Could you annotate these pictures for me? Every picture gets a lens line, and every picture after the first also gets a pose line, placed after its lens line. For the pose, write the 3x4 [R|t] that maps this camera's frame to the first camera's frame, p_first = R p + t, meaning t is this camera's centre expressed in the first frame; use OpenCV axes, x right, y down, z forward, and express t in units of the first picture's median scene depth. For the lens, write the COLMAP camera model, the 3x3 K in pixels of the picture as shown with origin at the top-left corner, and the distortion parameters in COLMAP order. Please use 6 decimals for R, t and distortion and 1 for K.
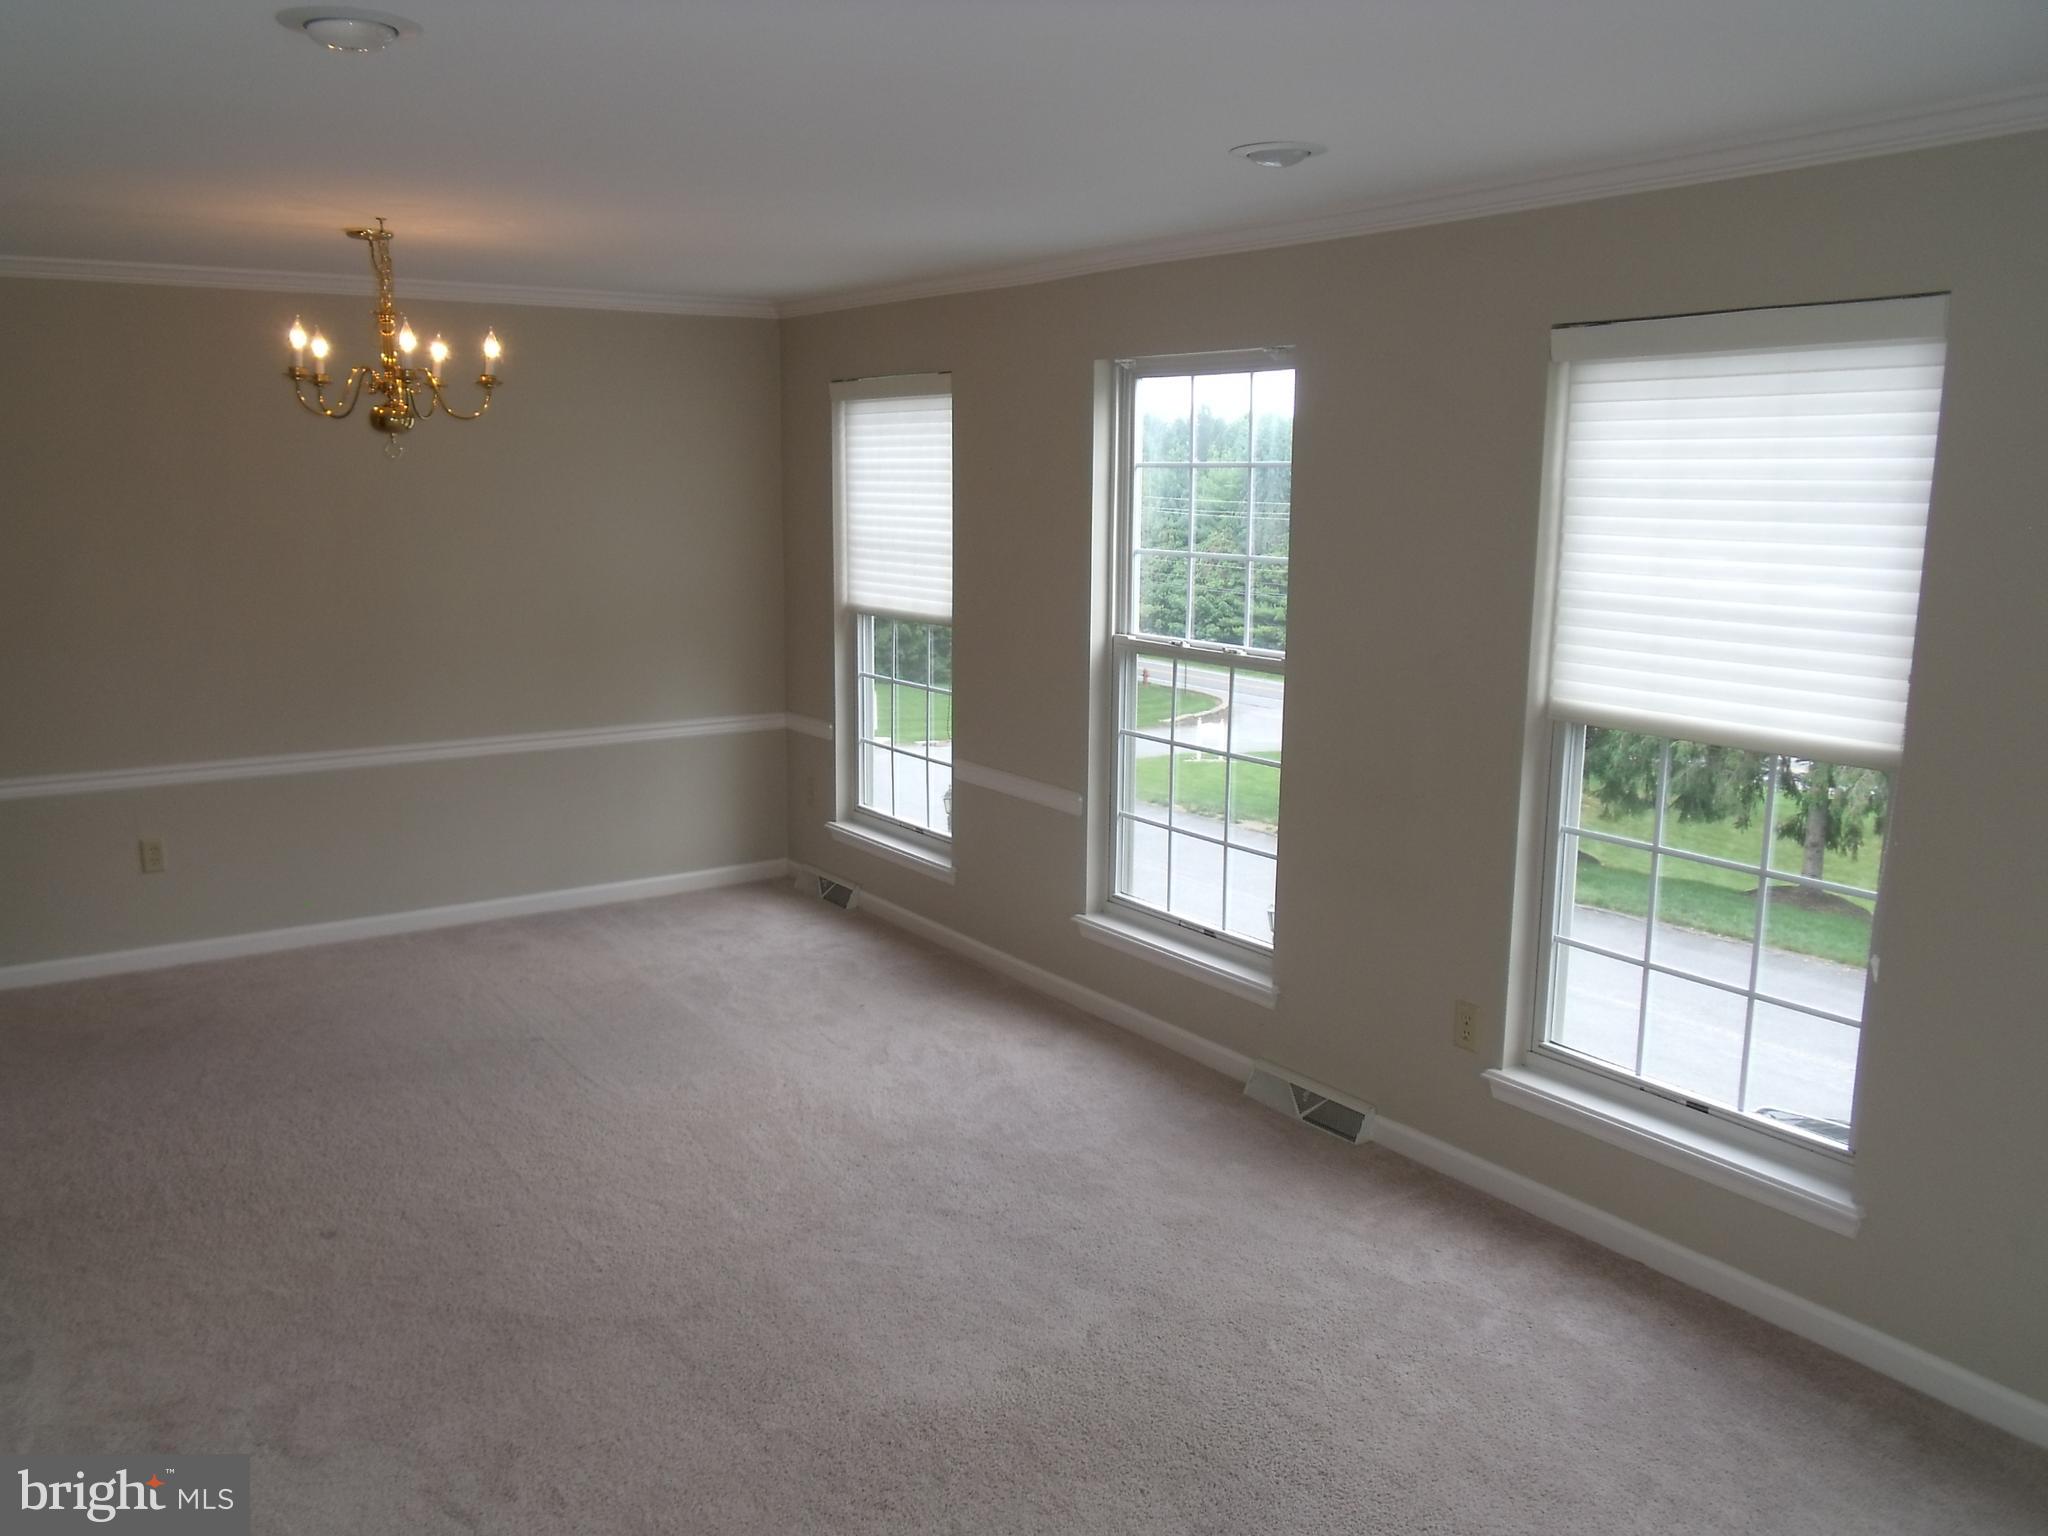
lens RADIAL K [[1666.6, 0, 1012.0], [0, 1666.6, 769.4], [0, 0, 1]] dist [0.019026, -0.004018]
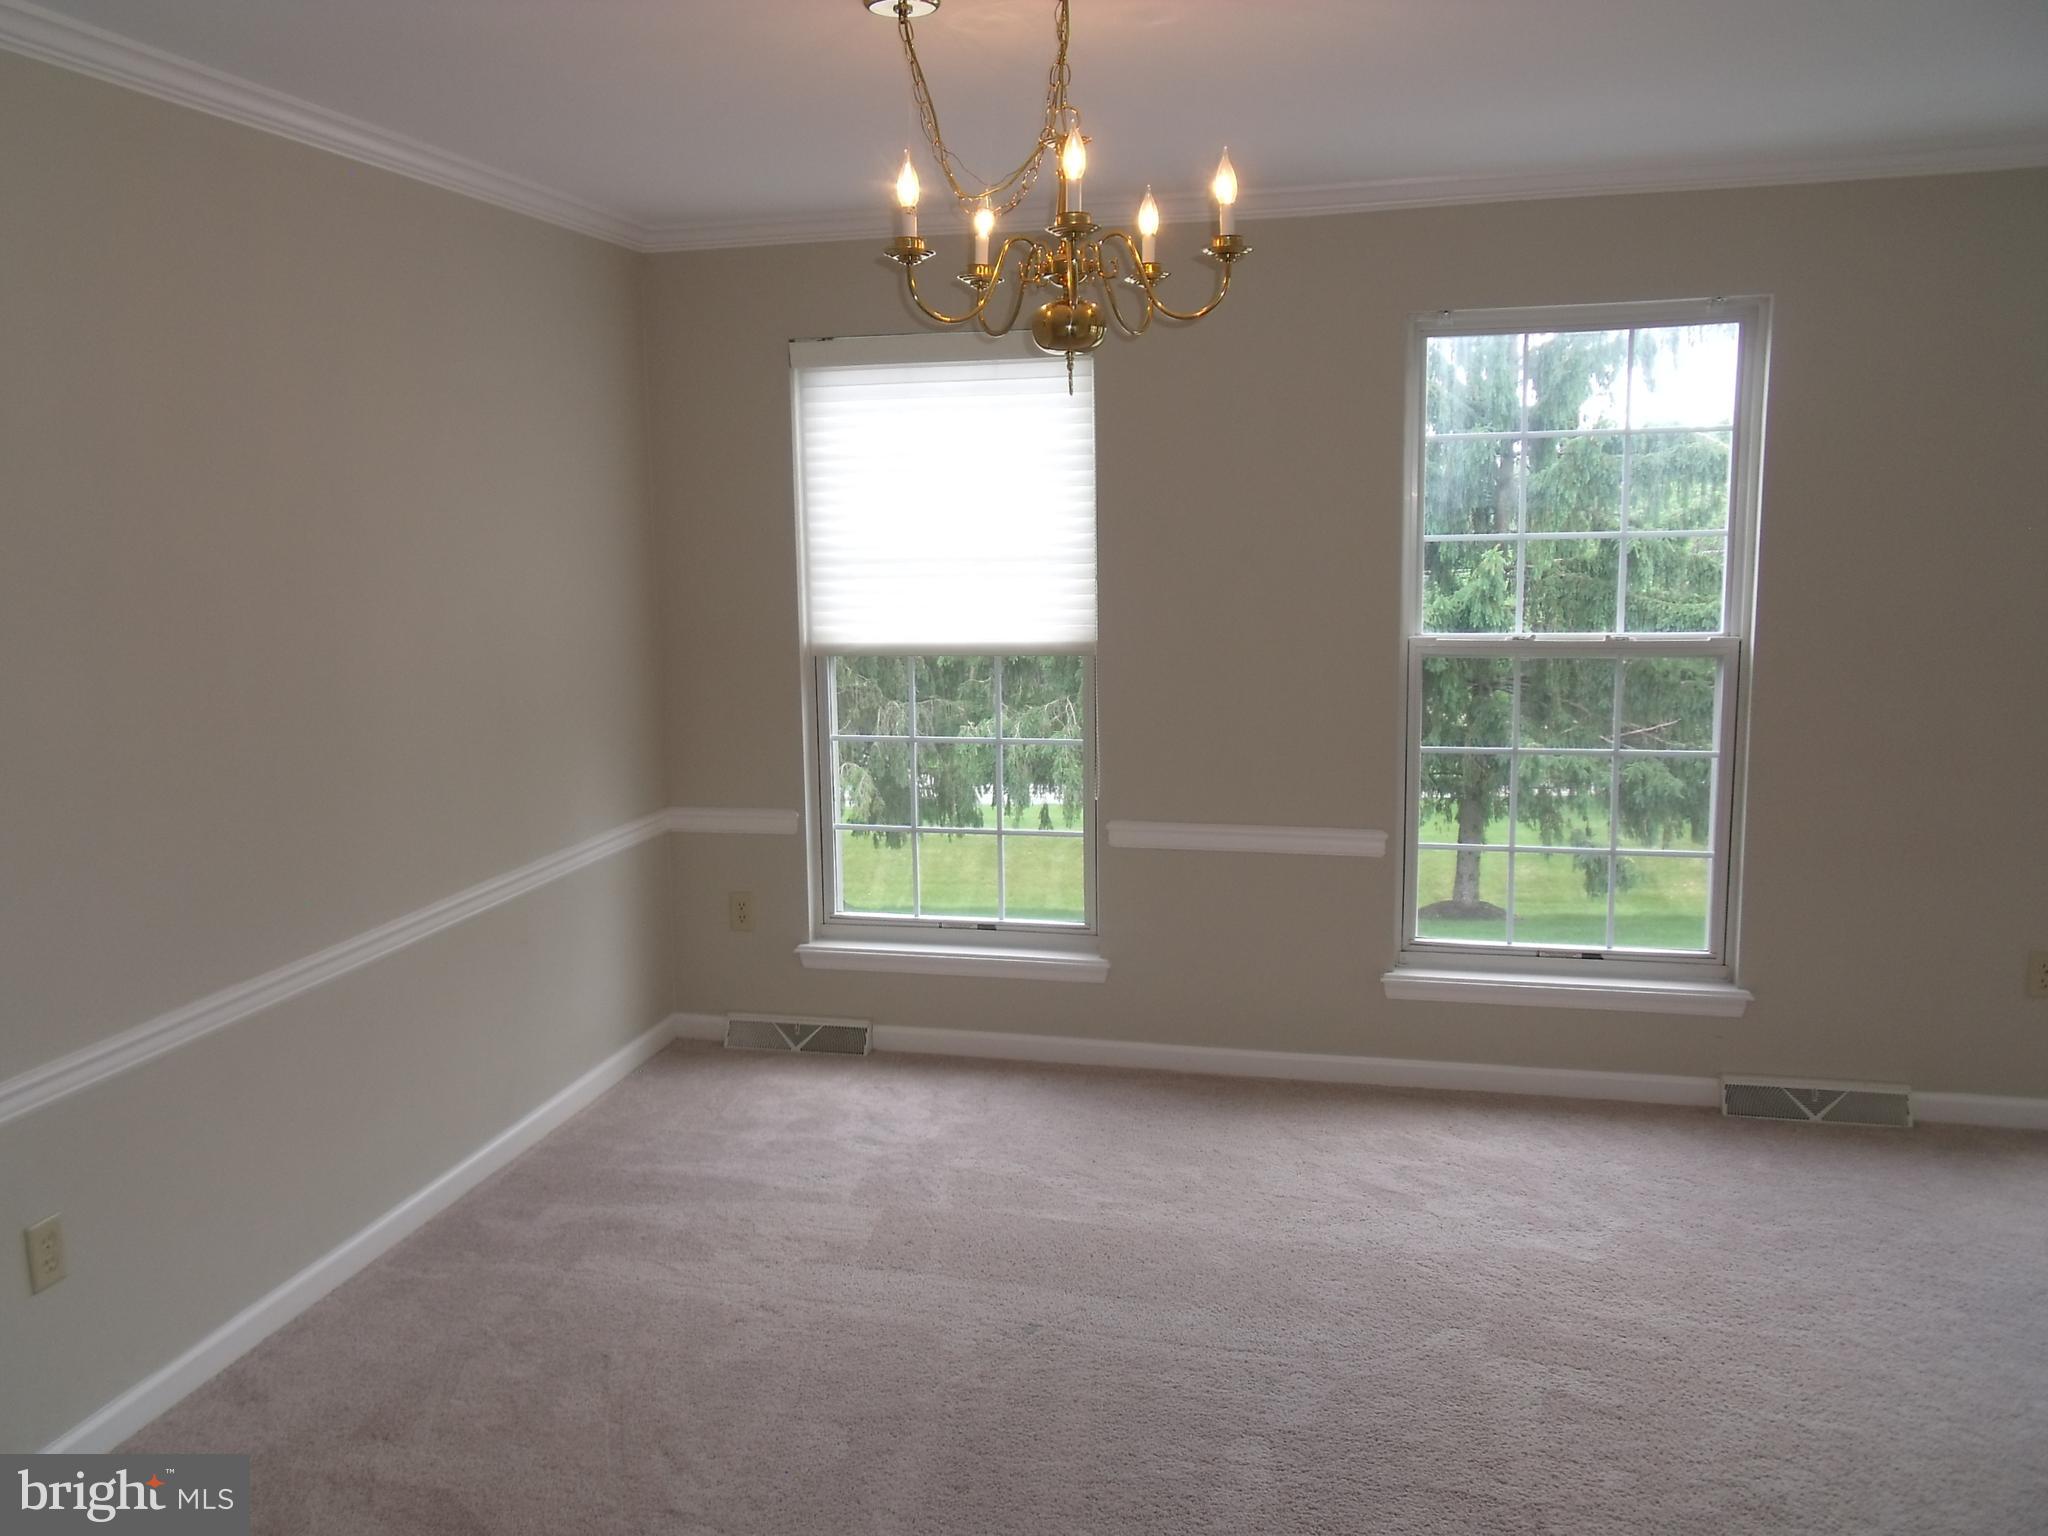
lens RADIAL K [[1717.8, 0, 961.9], [0, 1717.8, 785.0], [0, 0, 1]] dist [-0.019952, 0.075424]
pose [[0.756391, -0.133964, 0.640255, -0.670320], [0.142242, 0.989067, 0.038905, -0.072065], [-0.638467, 0.061643, 0.767177, 0.471267]]
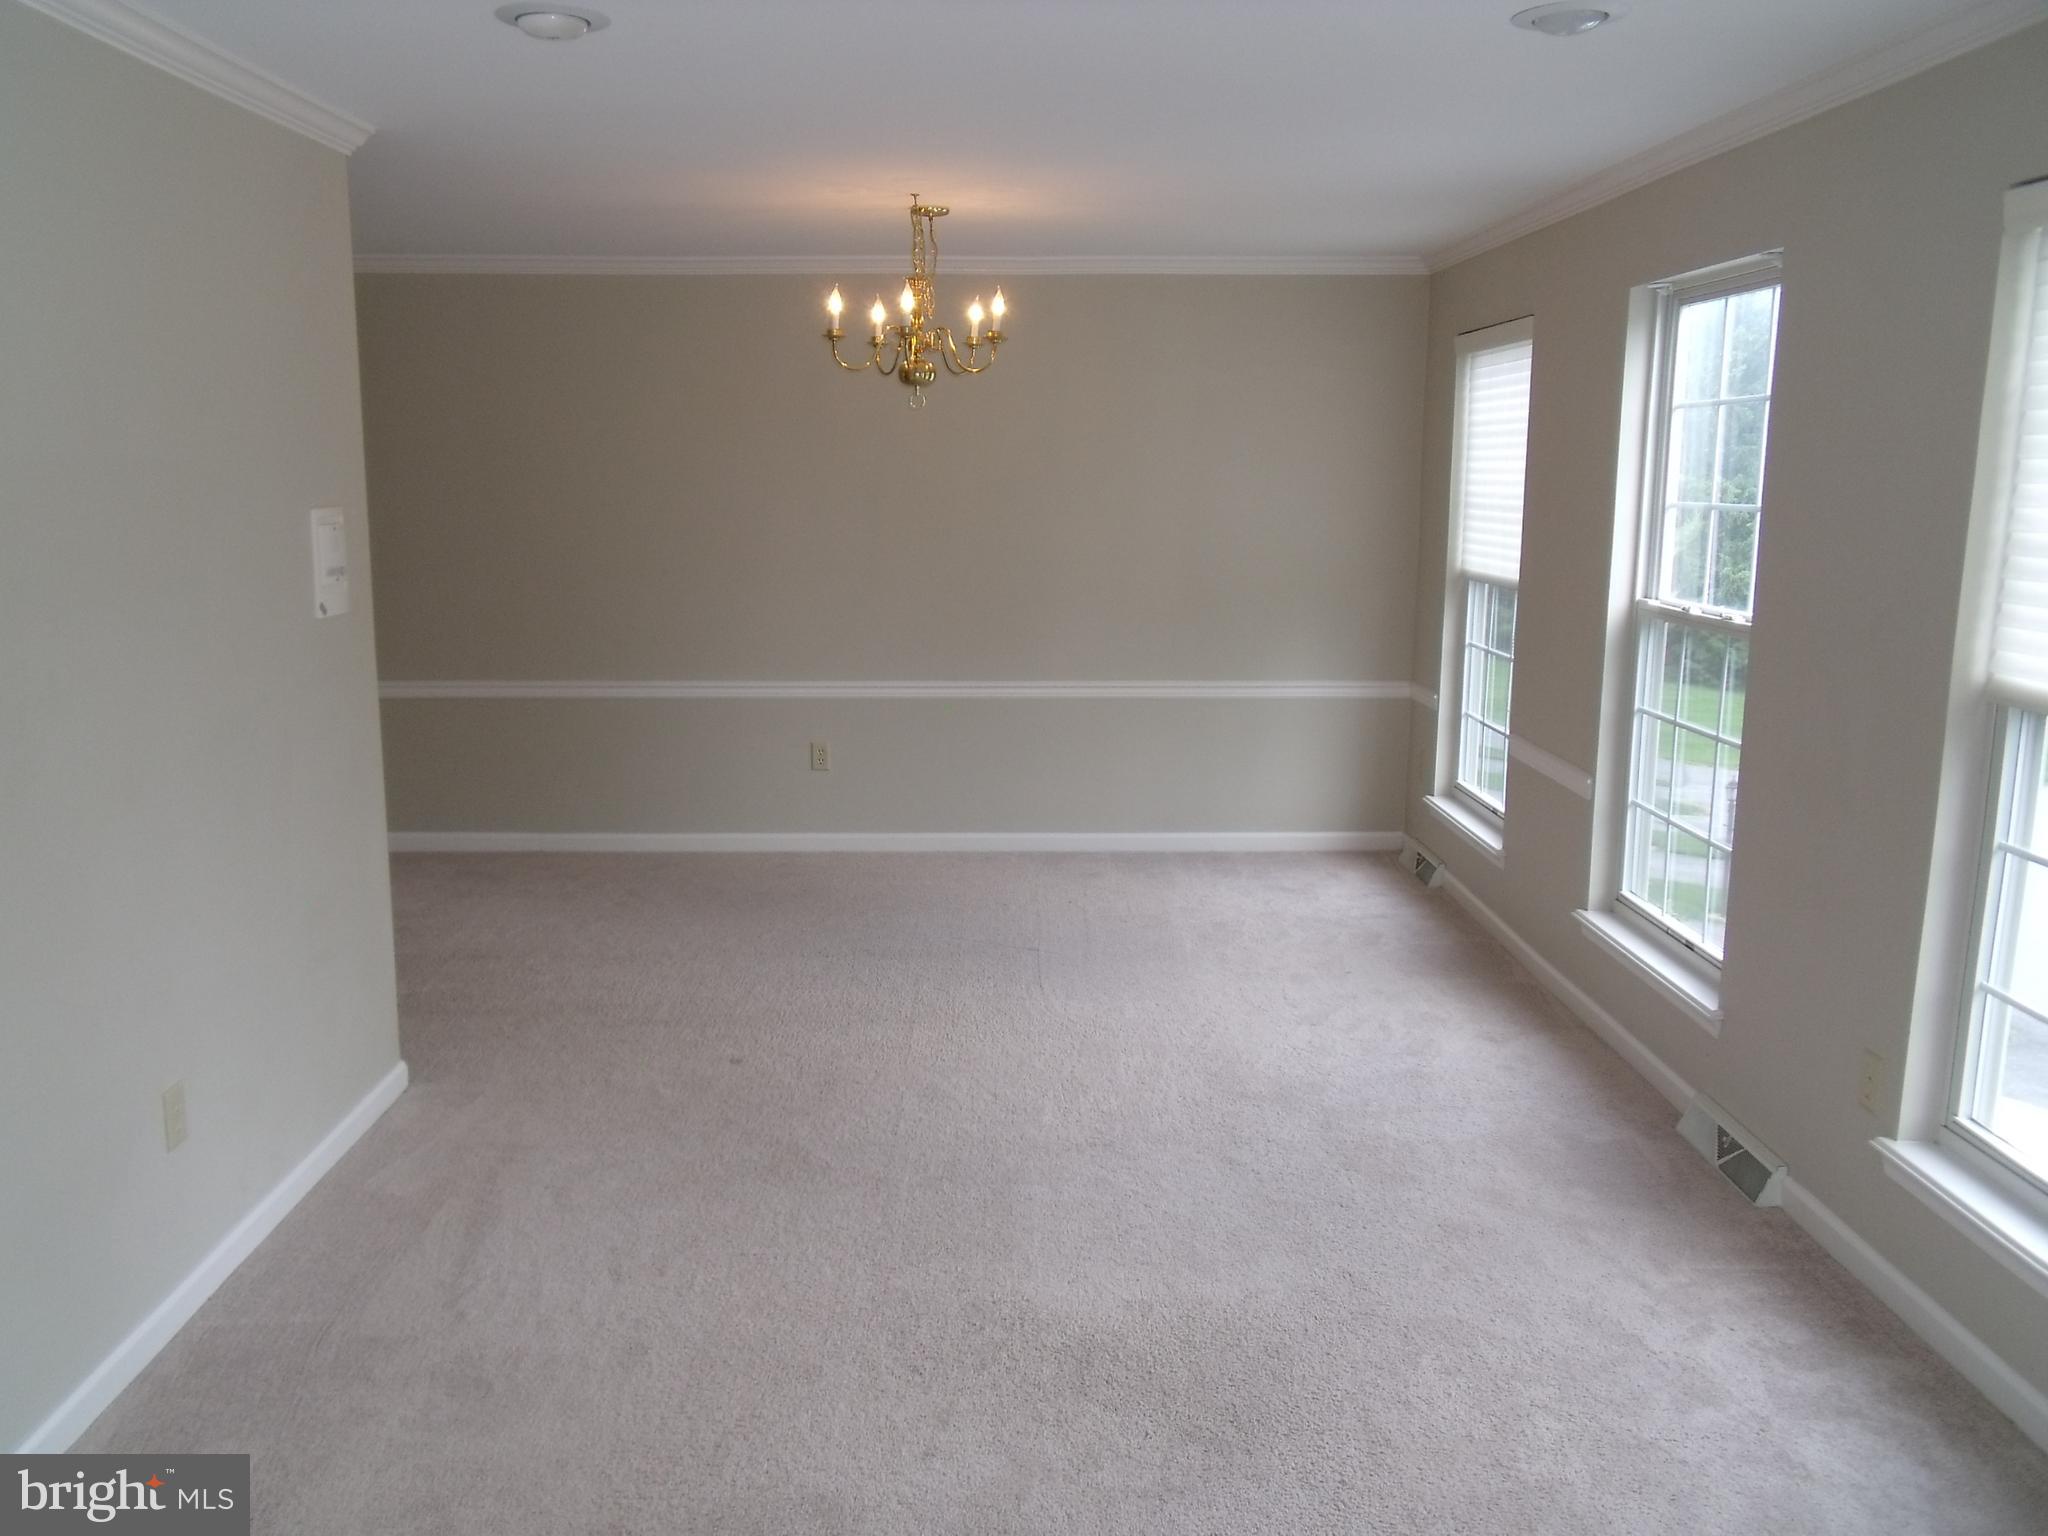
lens RADIAL K [[1679.8, 0, 1034.5], [0, 1679.8, 779.4], [0, 0, 1]] dist [-0.002865, 0.095150]
pose [[0.843382, 0.097023, -0.528482, 0.267399], [-0.094917, 0.994996, 0.031195, 0.016732], [0.528865, 0.023853, 0.848371, 0.071900]]
